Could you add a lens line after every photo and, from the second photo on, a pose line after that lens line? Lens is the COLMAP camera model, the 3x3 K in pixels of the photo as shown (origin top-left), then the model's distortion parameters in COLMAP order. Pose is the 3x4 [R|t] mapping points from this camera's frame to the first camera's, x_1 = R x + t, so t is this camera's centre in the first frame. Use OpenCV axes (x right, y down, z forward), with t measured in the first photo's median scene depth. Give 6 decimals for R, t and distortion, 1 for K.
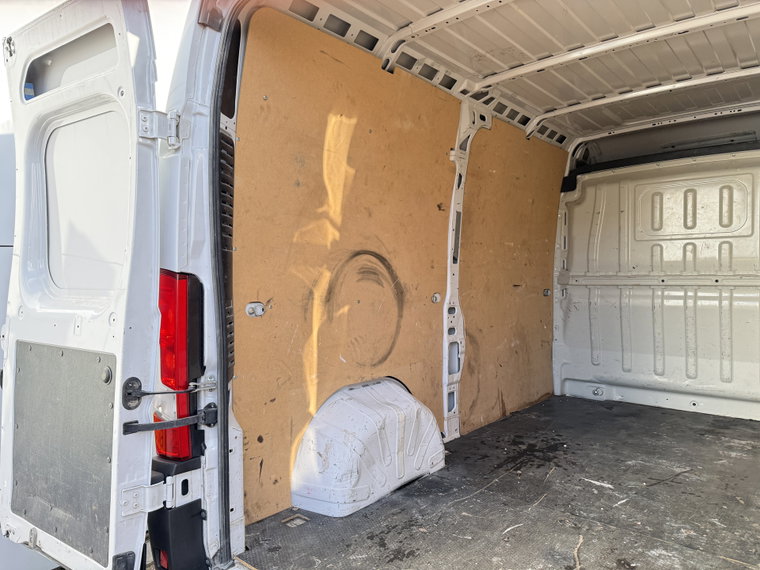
lens RADIAL K [[537.9, 0, 371.7], [0, 537.9, 294.4], [0, 0, 1]] dist [0.051045, -0.057820]
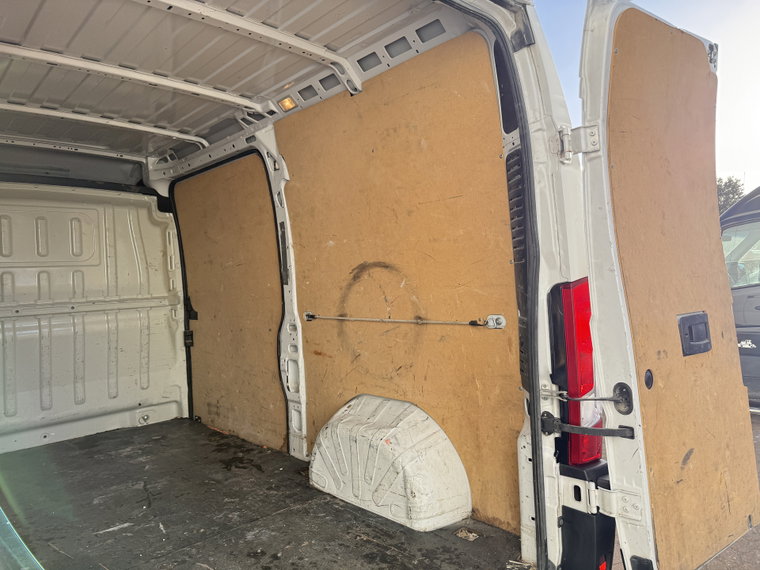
lens RADIAL K [[537.9, 0, 381.7], [0, 537.9, 278.0], [0, 0, 1]] dist [0.051045, -0.057820]
pose [[0.111580, 0.000483, 0.993755, -0.453031], [0.080398, 0.996717, -0.009512, -0.033133], [-0.990498, 0.080957, 0.111175, 0.407267]]
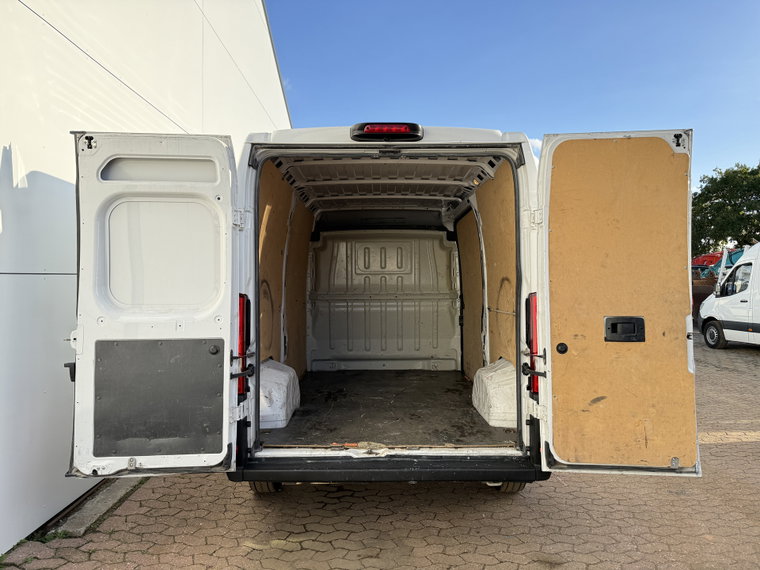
lens RADIAL K [[537.9, 0, 382.2], [0, 537.9, 286.7], [0, 0, 1]] dist [0.051045, -0.057820]
pose [[0.755920, 0.006378, 0.654633, -0.860852], [0.023307, 0.999056, -0.036646, 0.010250], [-0.654249, 0.042959, 0.755058, -0.523840]]
